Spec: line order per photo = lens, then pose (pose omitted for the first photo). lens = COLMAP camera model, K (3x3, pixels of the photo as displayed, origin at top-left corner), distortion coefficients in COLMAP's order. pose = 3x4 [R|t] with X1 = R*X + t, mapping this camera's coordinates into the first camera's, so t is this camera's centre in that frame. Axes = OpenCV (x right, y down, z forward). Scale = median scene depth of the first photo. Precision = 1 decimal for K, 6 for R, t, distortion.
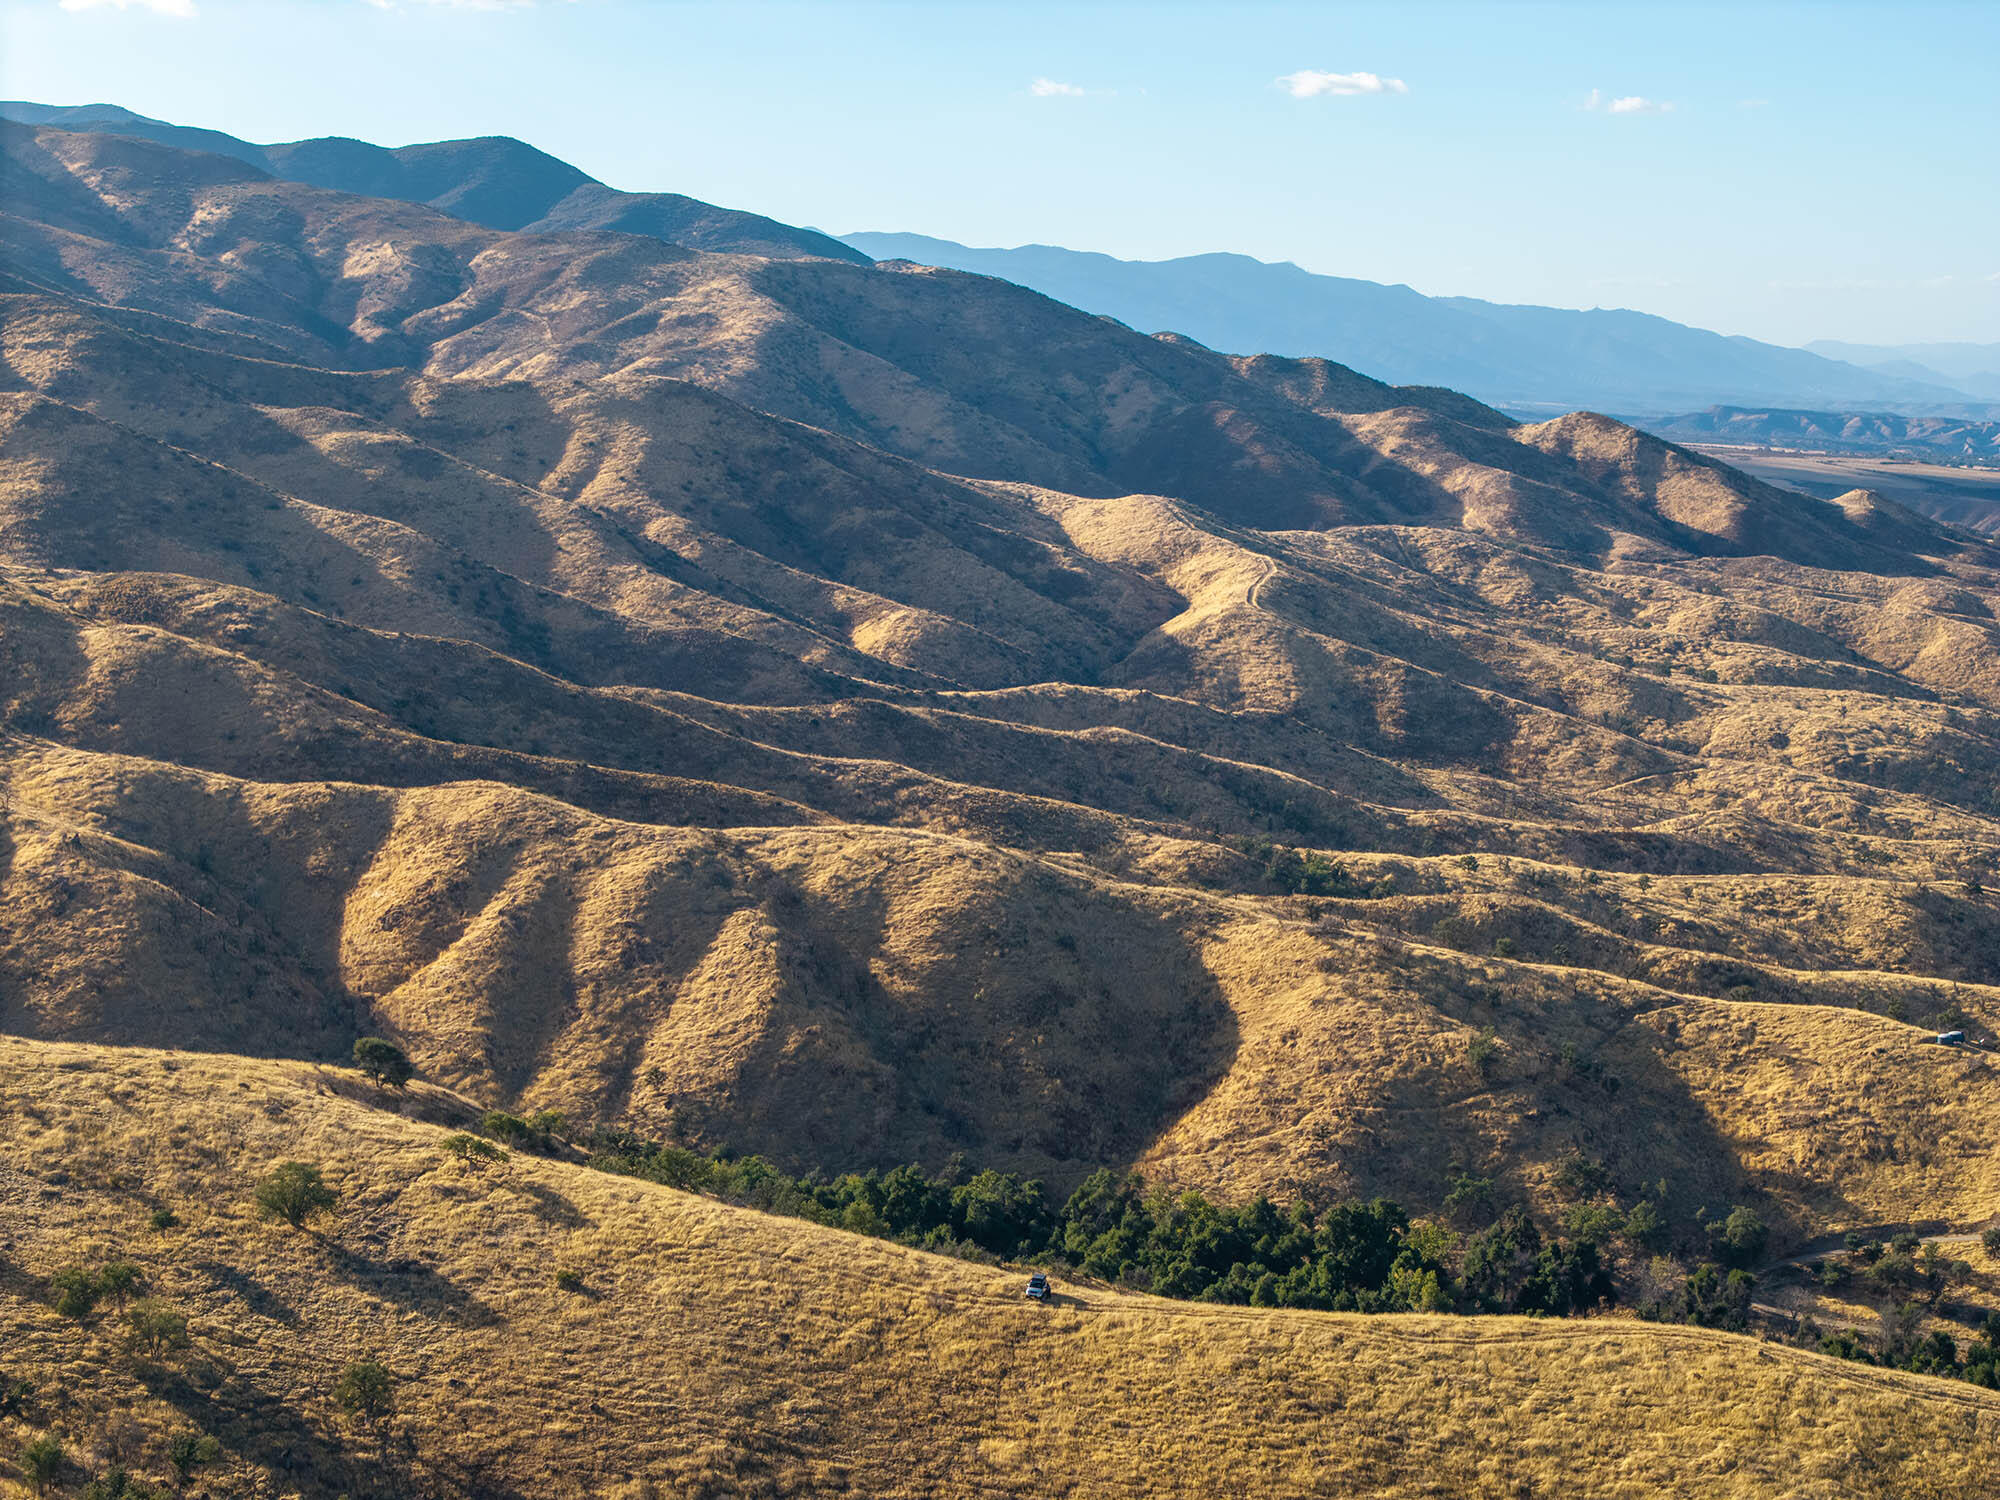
lens RADIAL K [[3944.3, 0, 996.4], [0, 3944.3, 749.6], [0, 0, 1]] dist [-0.101315, 0.000000]
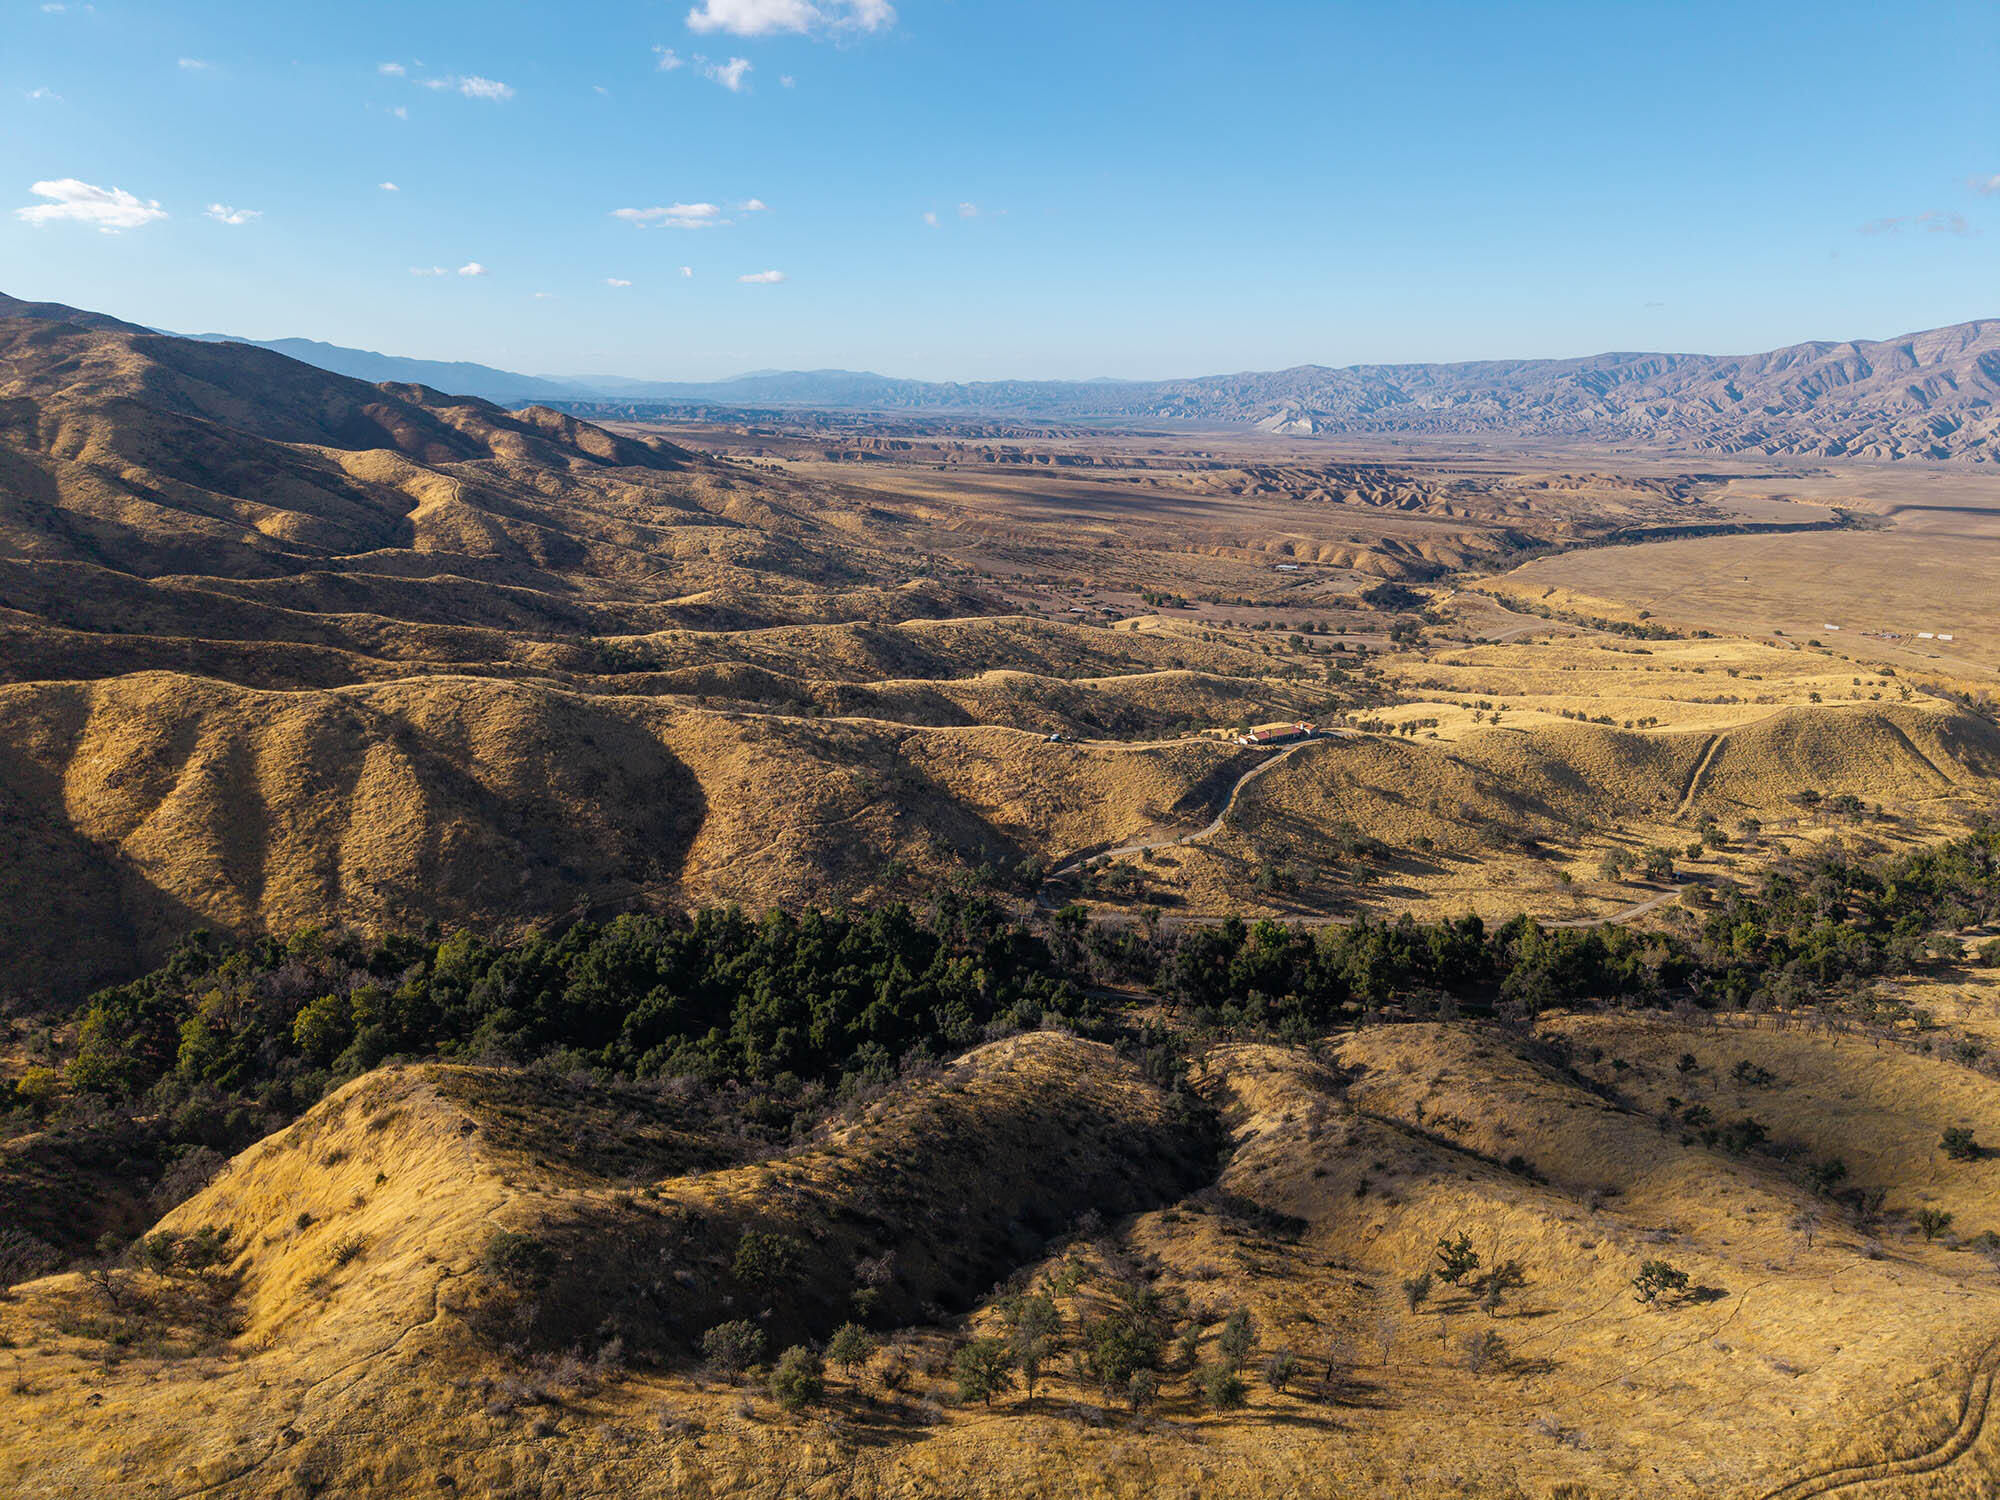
lens RADIAL K [[1342.1, 0, 1011.0], [0, 1342.1, 761.1], [0, 0, 1]] dist [0.019877, -0.019878]
pose [[0.864977, -0.135698, 0.483116, -0.104114], [0.049325, 0.981073, 0.187253, -0.041704], [-0.499382, -0.138140, 0.855298, 0.388480]]
